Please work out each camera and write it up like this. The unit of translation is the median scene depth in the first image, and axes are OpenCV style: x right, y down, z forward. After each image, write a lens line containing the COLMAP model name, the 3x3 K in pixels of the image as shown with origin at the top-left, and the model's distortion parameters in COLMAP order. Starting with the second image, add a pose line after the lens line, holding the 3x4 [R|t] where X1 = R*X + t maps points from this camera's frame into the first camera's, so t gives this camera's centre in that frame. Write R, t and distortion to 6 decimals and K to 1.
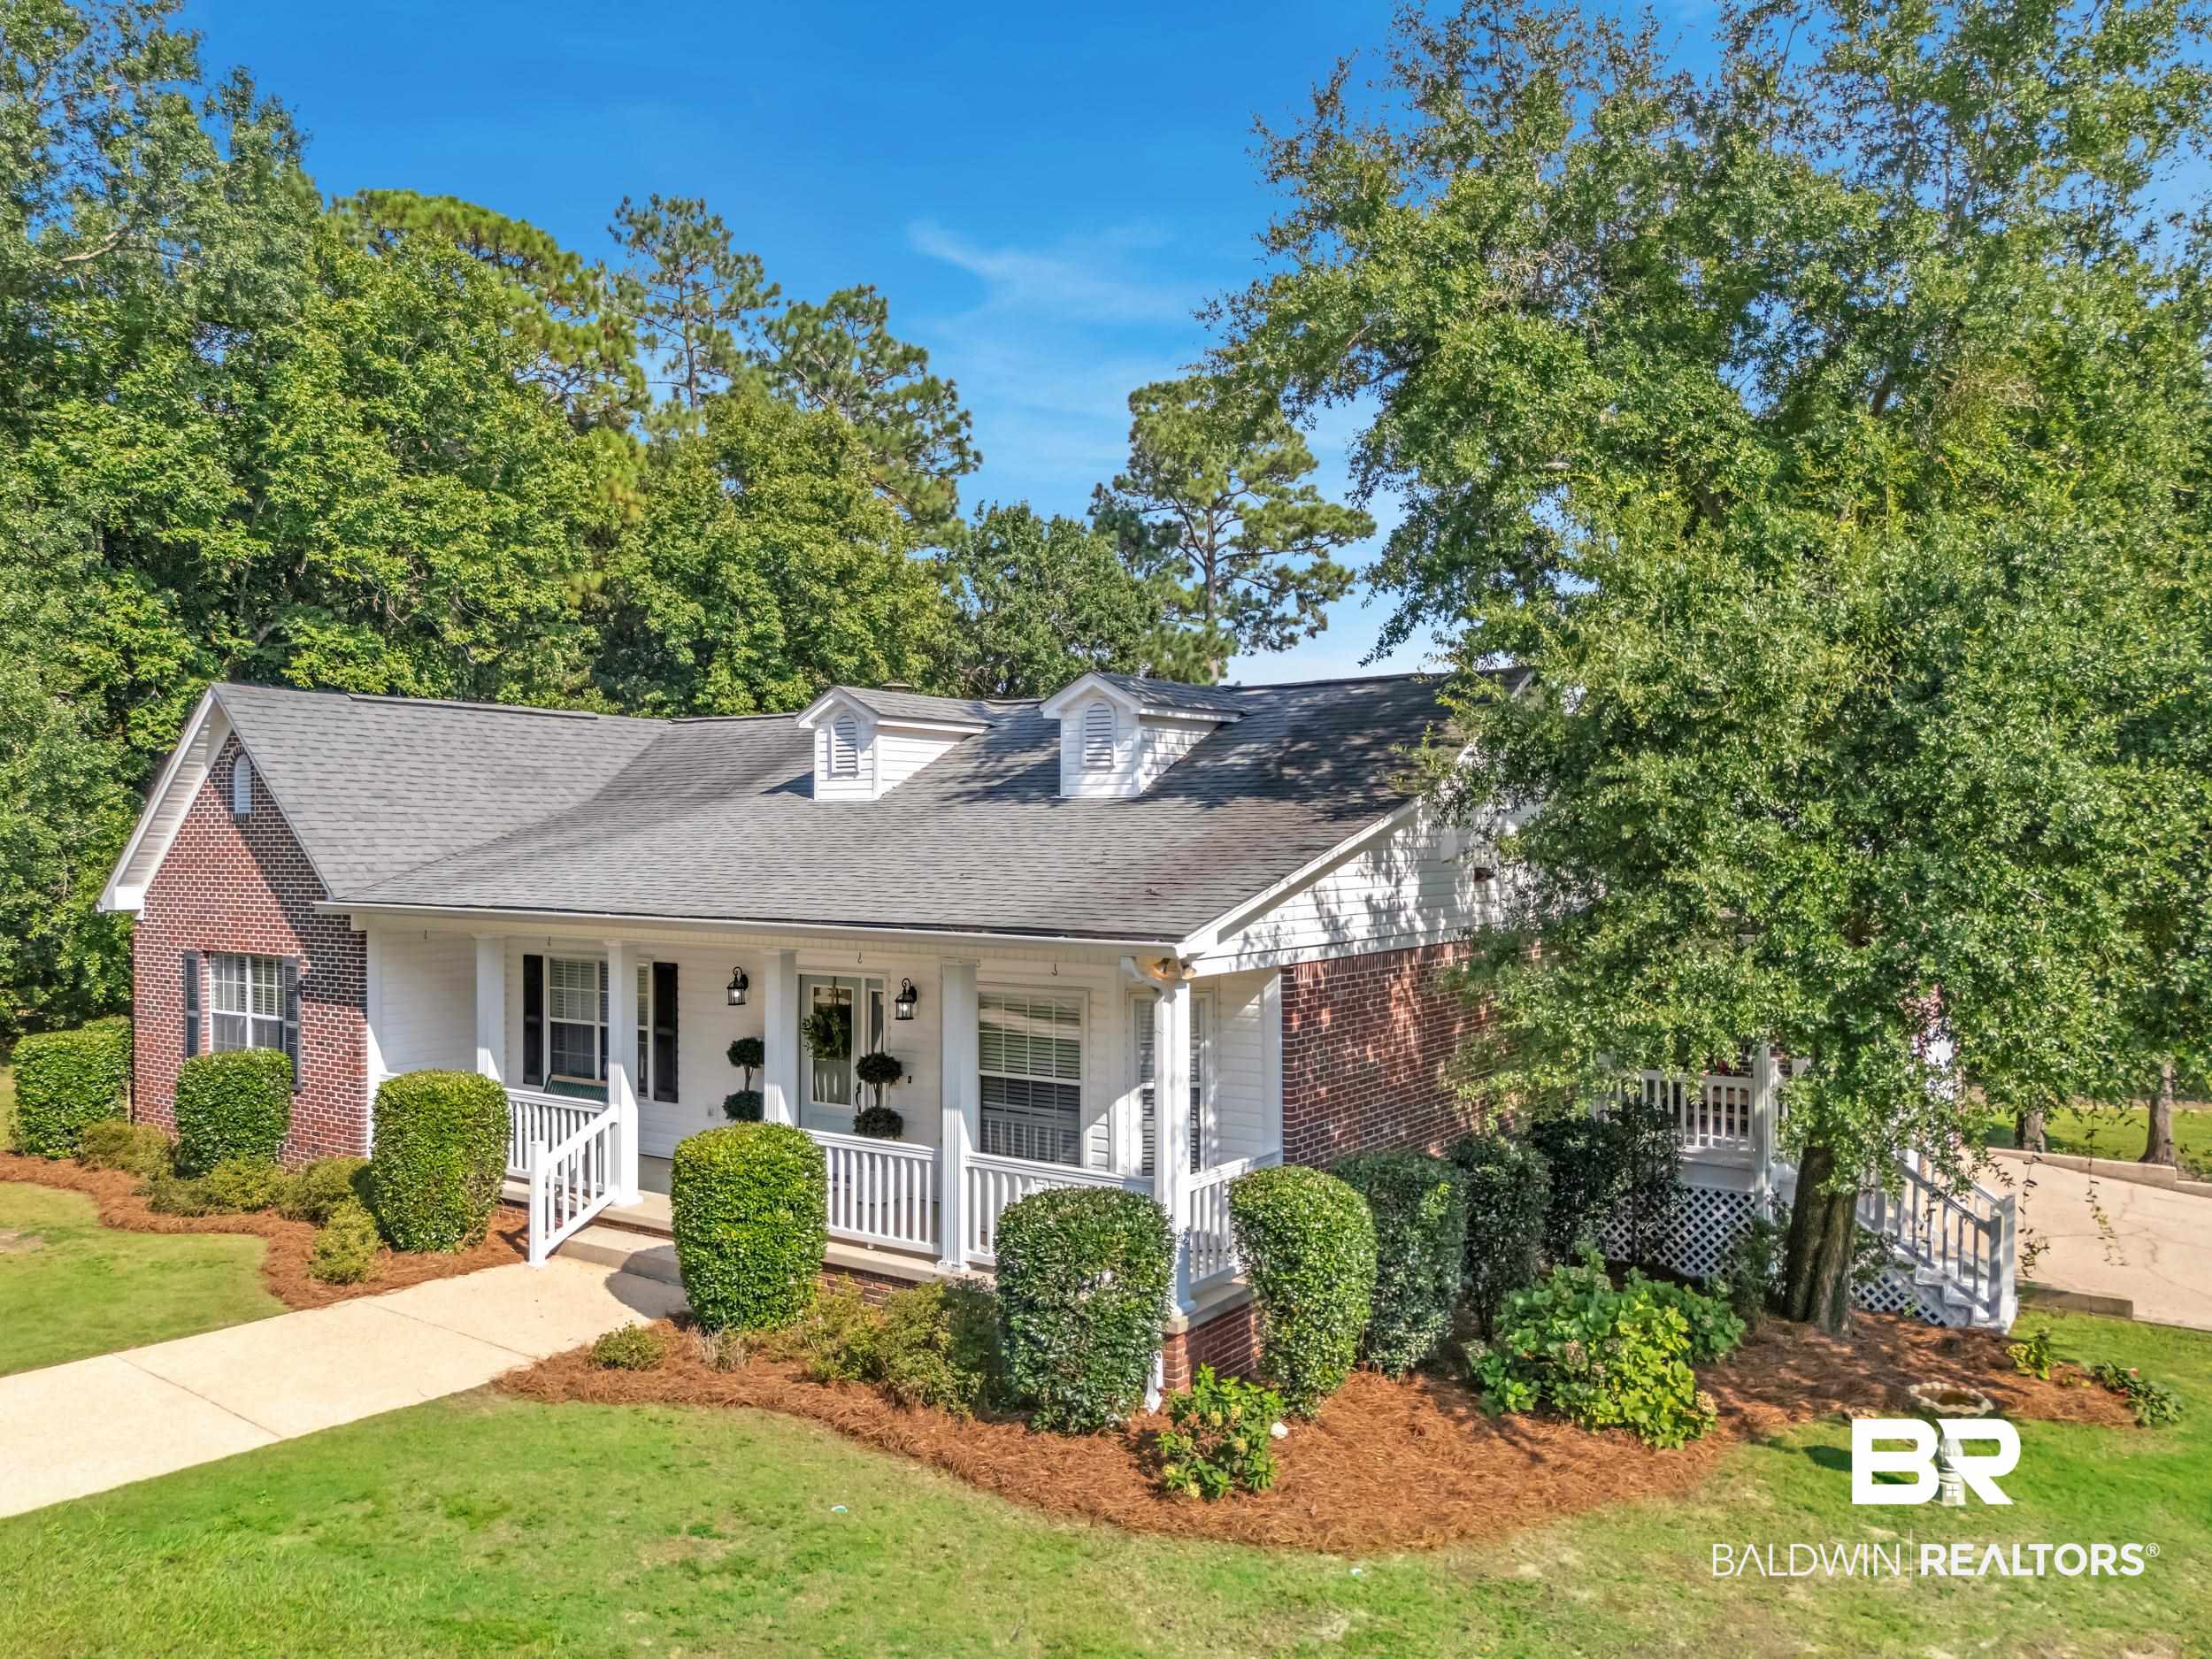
lens RADIAL K [[1552.8, 0, 1107.5], [0, 1552.8, 832.5], [0, 0, 1]] dist [0.008373, 0.001627]
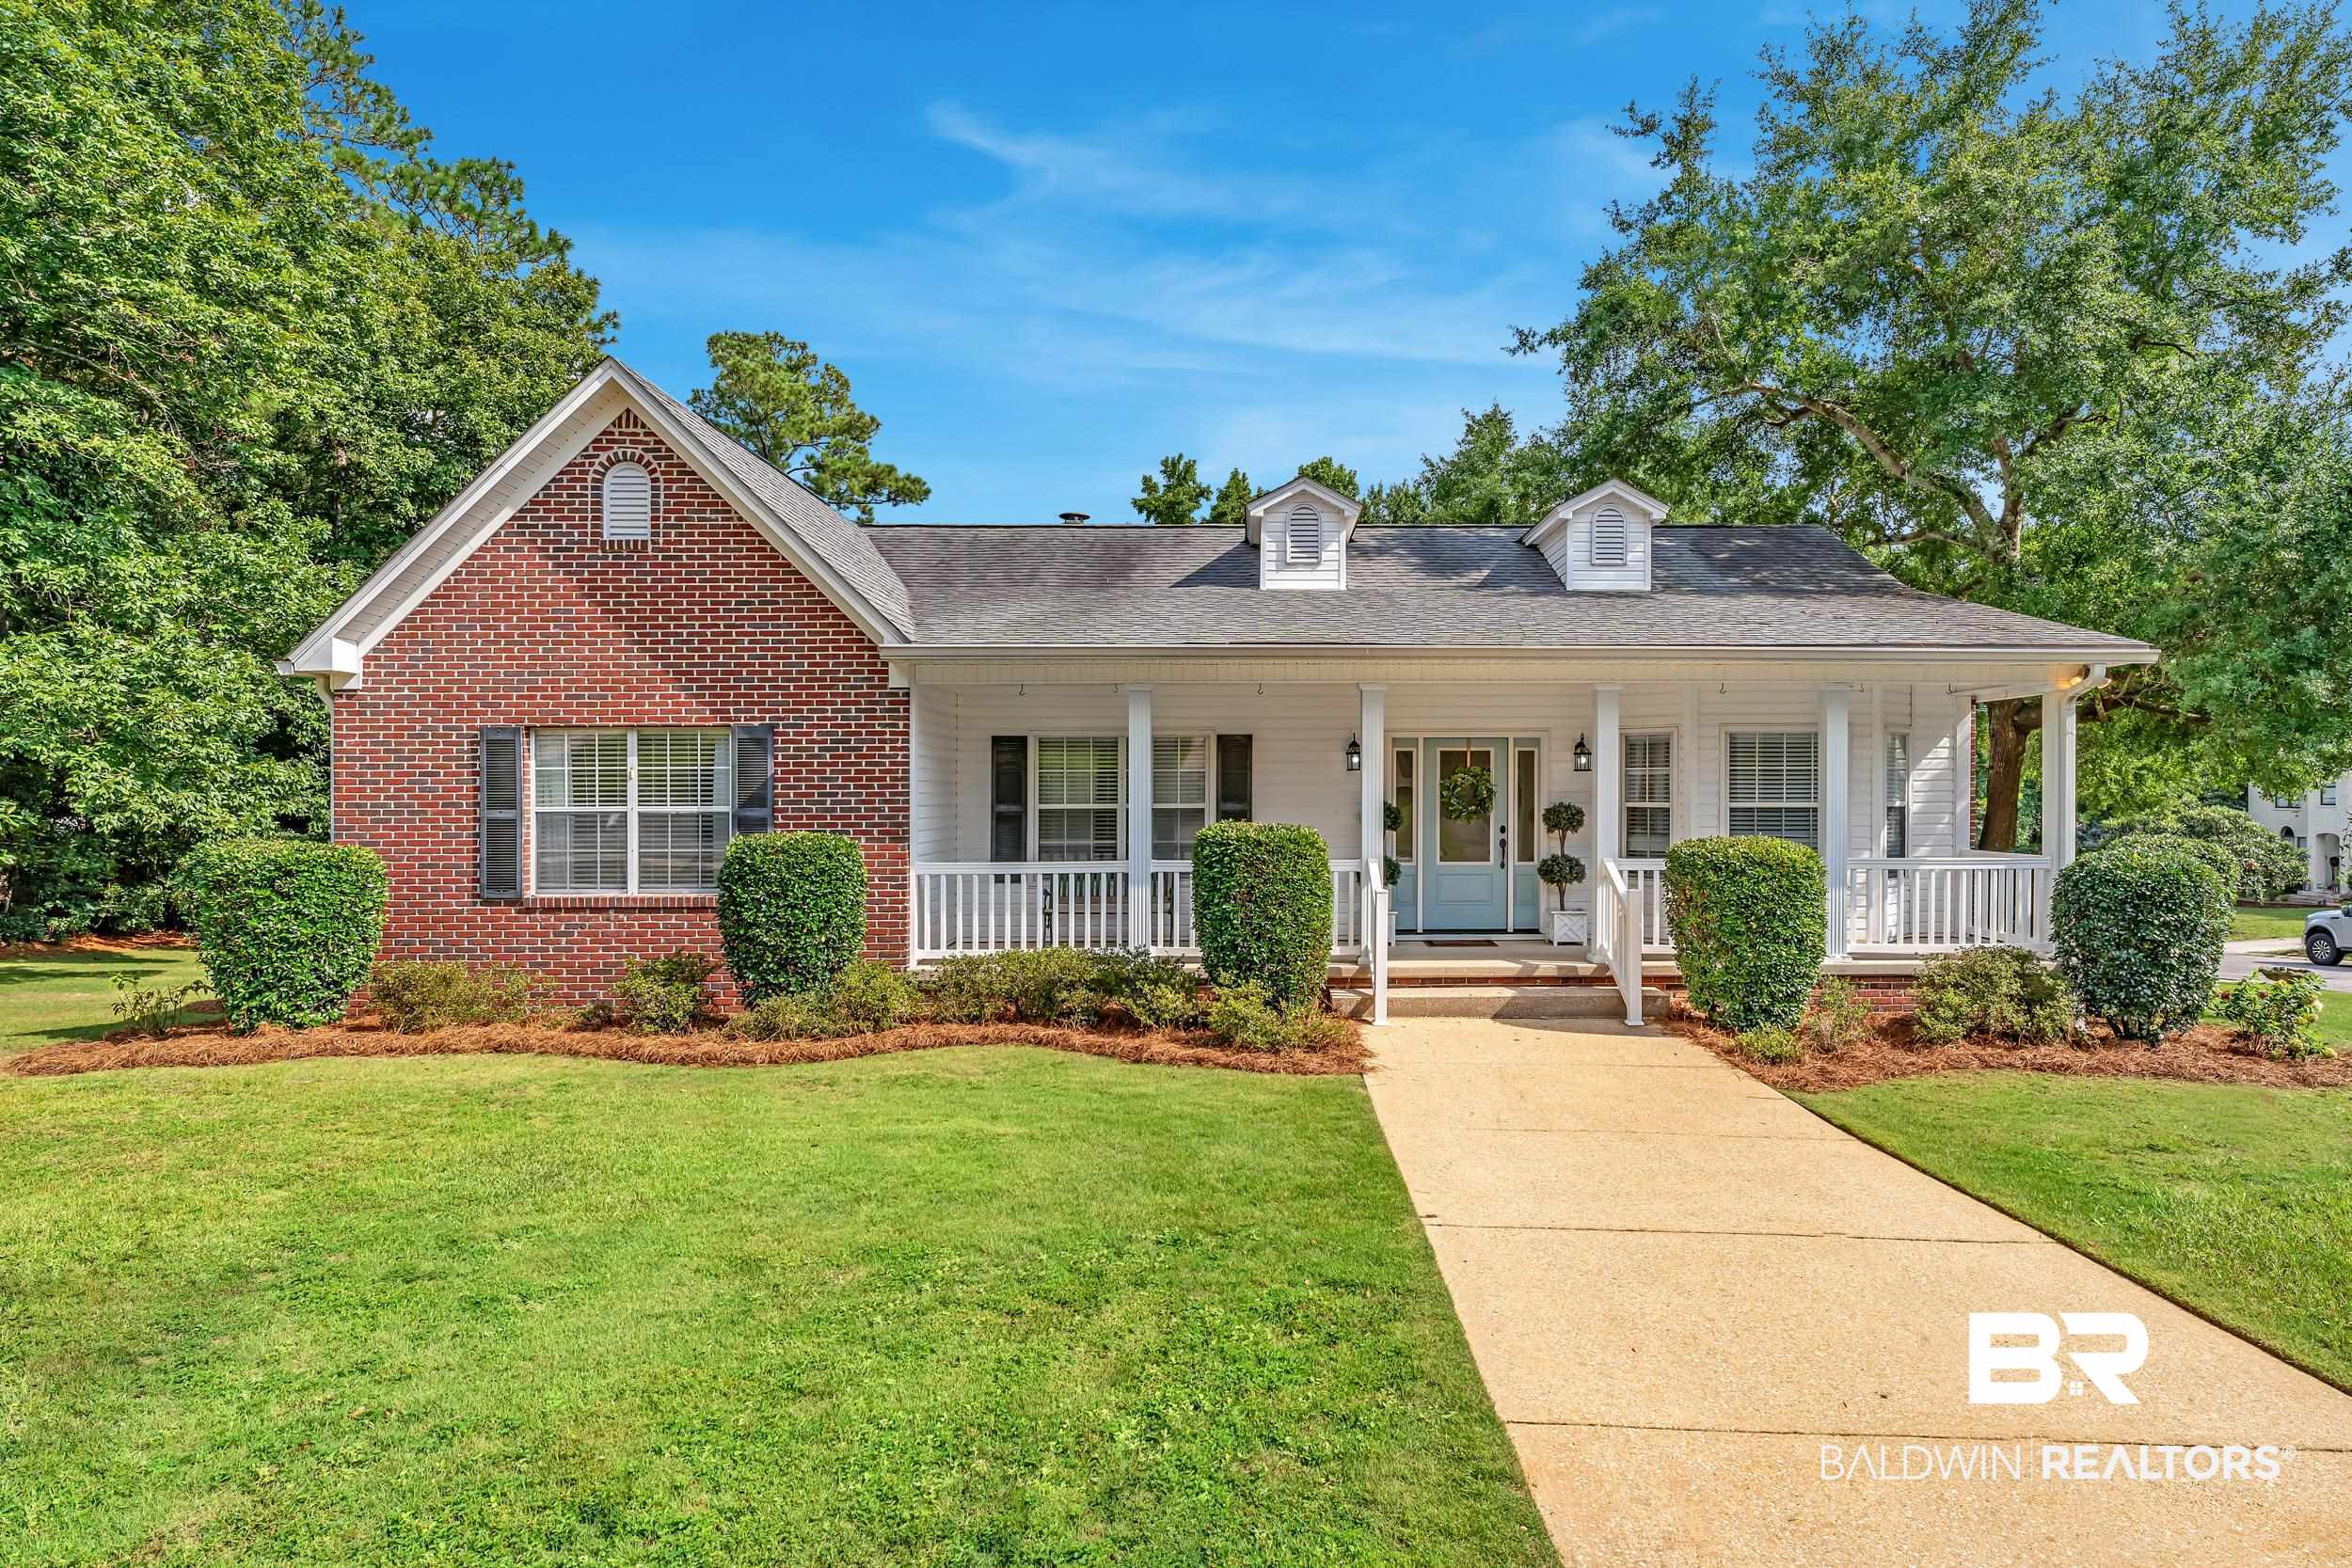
lens RADIAL K [[1233.0, 0, 1177.0], [0, 1233.0, 789.3], [0, 0, 1]] dist [-0.002564, -0.000579]
pose [[0.827407, 0.003044, 0.561594, -0.668929], [-0.004884, 0.999986, 0.001776, 0.105222], [-0.561581, -0.004212, 0.827411, 0.355431]]
